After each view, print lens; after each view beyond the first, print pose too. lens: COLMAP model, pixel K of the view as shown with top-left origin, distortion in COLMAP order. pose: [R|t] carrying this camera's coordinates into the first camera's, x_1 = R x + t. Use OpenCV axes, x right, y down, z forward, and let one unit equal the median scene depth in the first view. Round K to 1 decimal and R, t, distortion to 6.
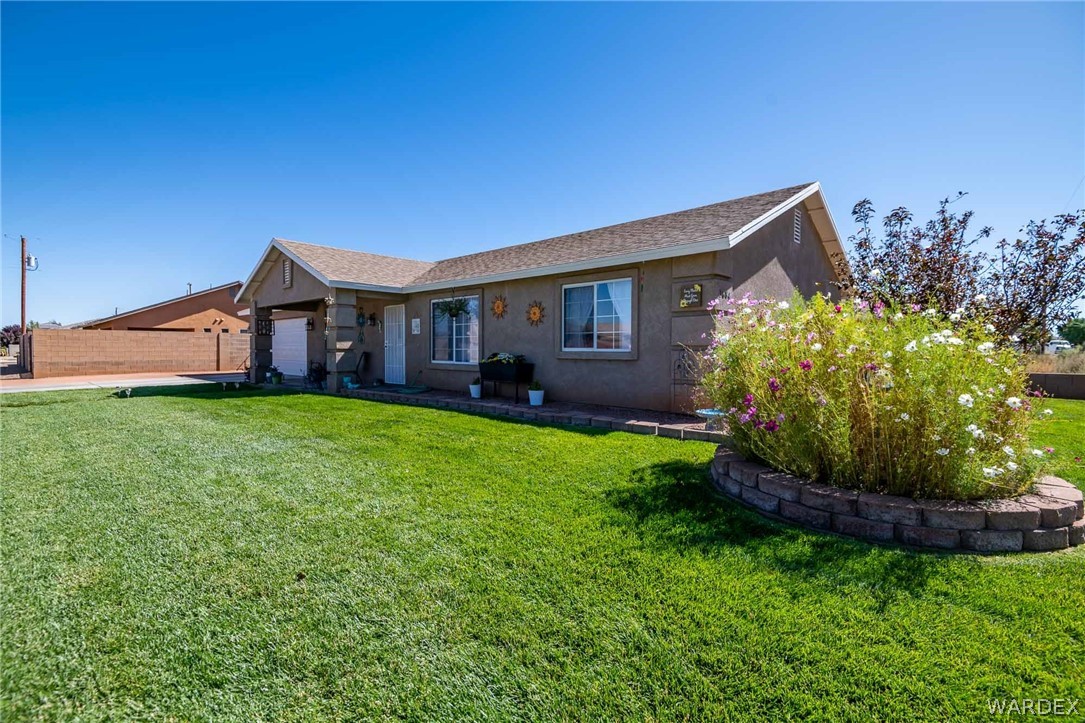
lens RADIAL K [[490.5, 0, 542.5], [0, 490.5, 361.5], [0, 0, 1]] dist [0.027803, -0.016939]
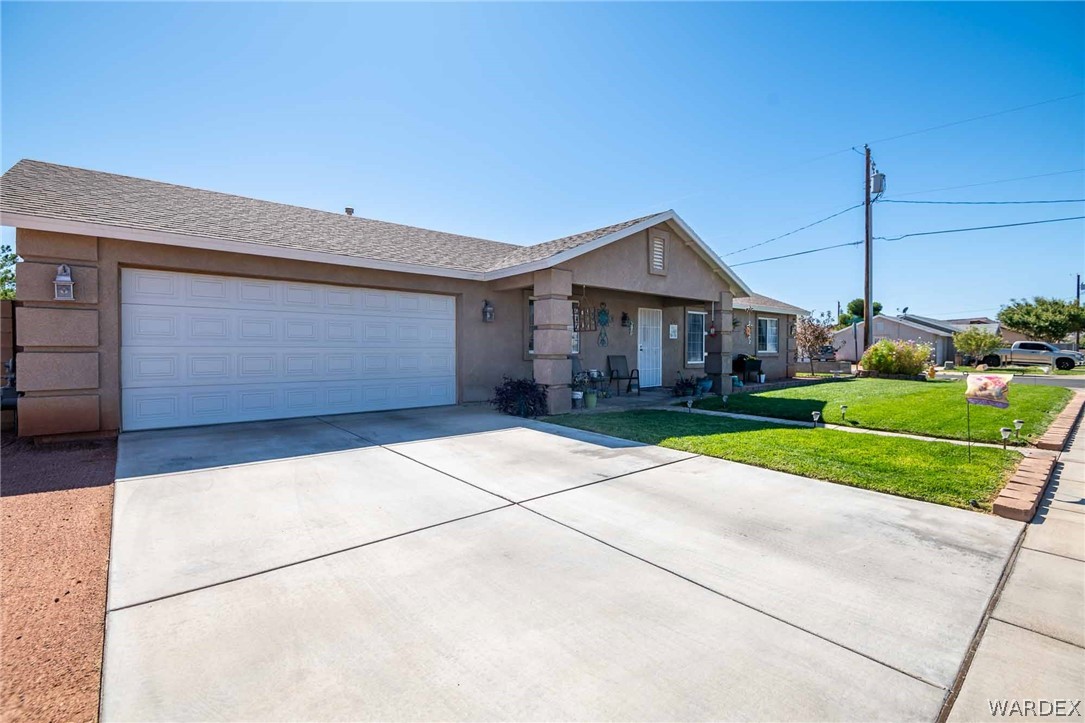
lens RADIAL K [[490.5, 0, 542.5], [0, 490.5, 361.5], [0, 0, 1]] dist [0.027803, -0.016939]
pose [[0.115222, -0.025053, 0.993024, -1.505571], [0.026419, 0.999406, 0.022149, -0.039529], [-0.992988, 0.023683, 0.115815, 1.257936]]
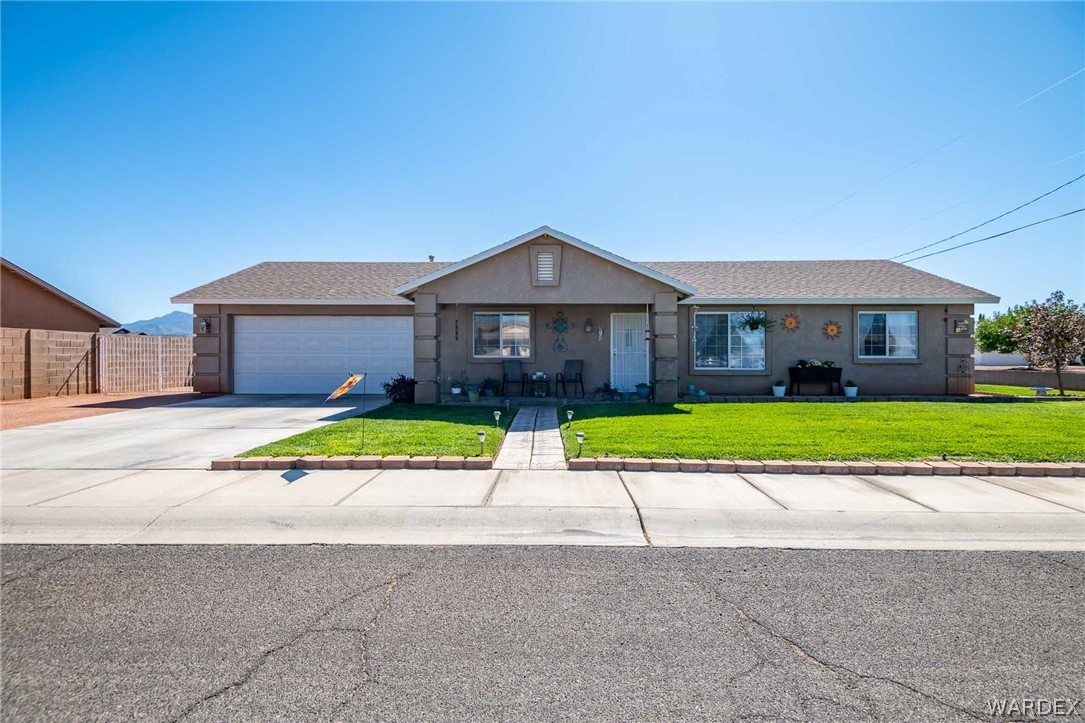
lens RADIAL K [[502.3, 0, 542.5], [0, 502.3, 361.5], [0, 0, 1]] dist [0.008713, -0.000947]
pose [[0.742189, -0.009560, 0.670122, -1.265656], [0.019364, 0.999787, -0.007185, -0.014612], [-0.669911, 0.018309, 0.742216, 0.419474]]
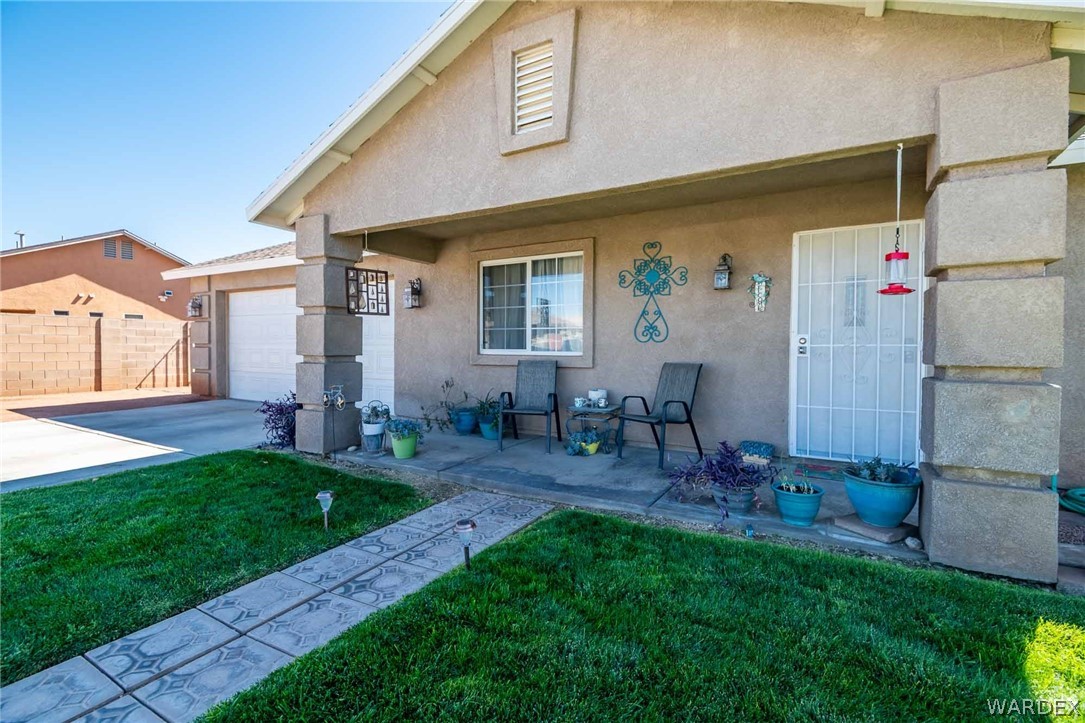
lens RADIAL K [[490.5, 0, 542.5], [0, 490.5, 361.5], [0, 0, 1]] dist [0.027803, -0.016939]
pose [[0.975977, -0.001449, 0.217871, -0.659630], [0.000601, 0.999992, 0.003956, -0.028245], [-0.217875, -0.003730, 0.975970, 0.823288]]
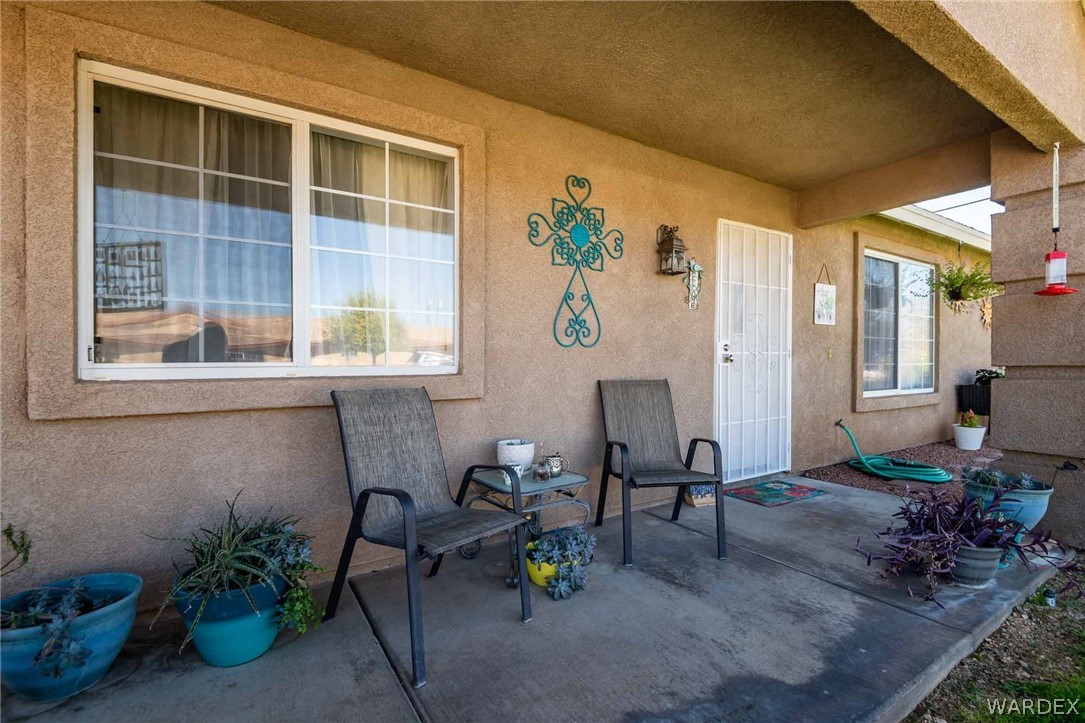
lens RADIAL K [[516.9, 0, 558.0], [0, 516.9, 361.5], [0, 0, 1]] dist [0.022059, -0.000319]
pose [[0.221695, -0.017254, 0.974963, -0.741039], [0.018286, 0.999741, 0.013534, -0.040432], [-0.974944, 0.014828, 0.221954, 1.197600]]
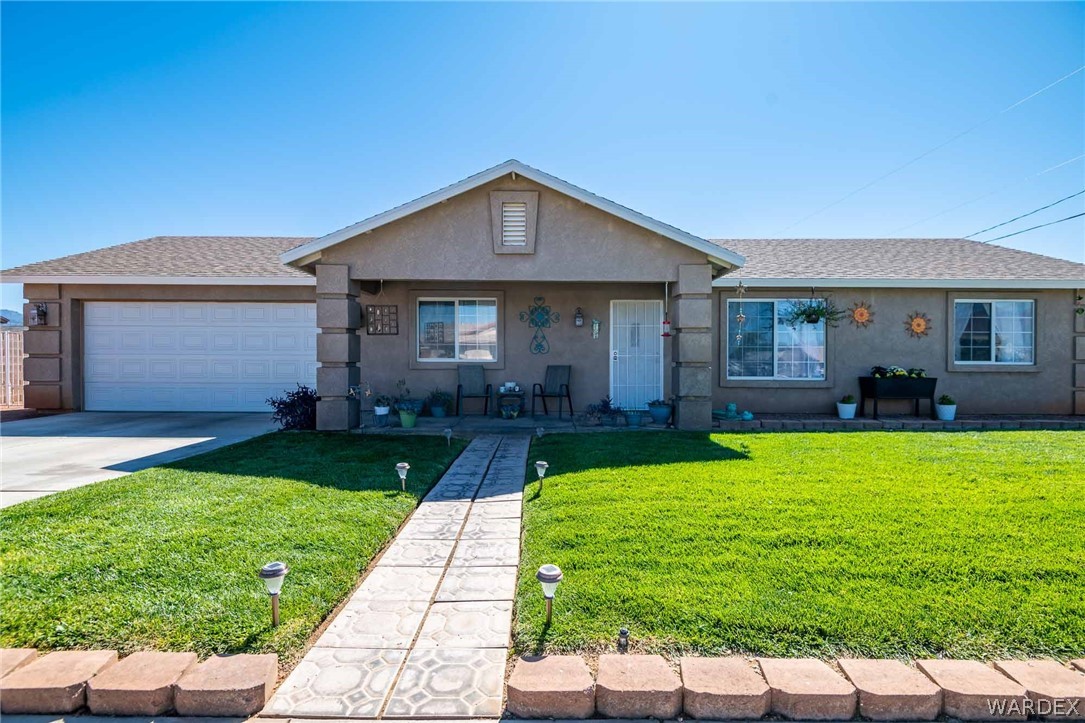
lens RADIAL K [[504.9, 0, 540.9], [0, 504.9, 373.6], [0, 0, 1]] dist [0.000400, -0.001328]
pose [[0.733873, -0.015951, 0.679100, -1.021233], [0.015404, 0.999858, 0.006838, -0.017546], [-0.679112, 0.005443, 0.734014, 0.640776]]
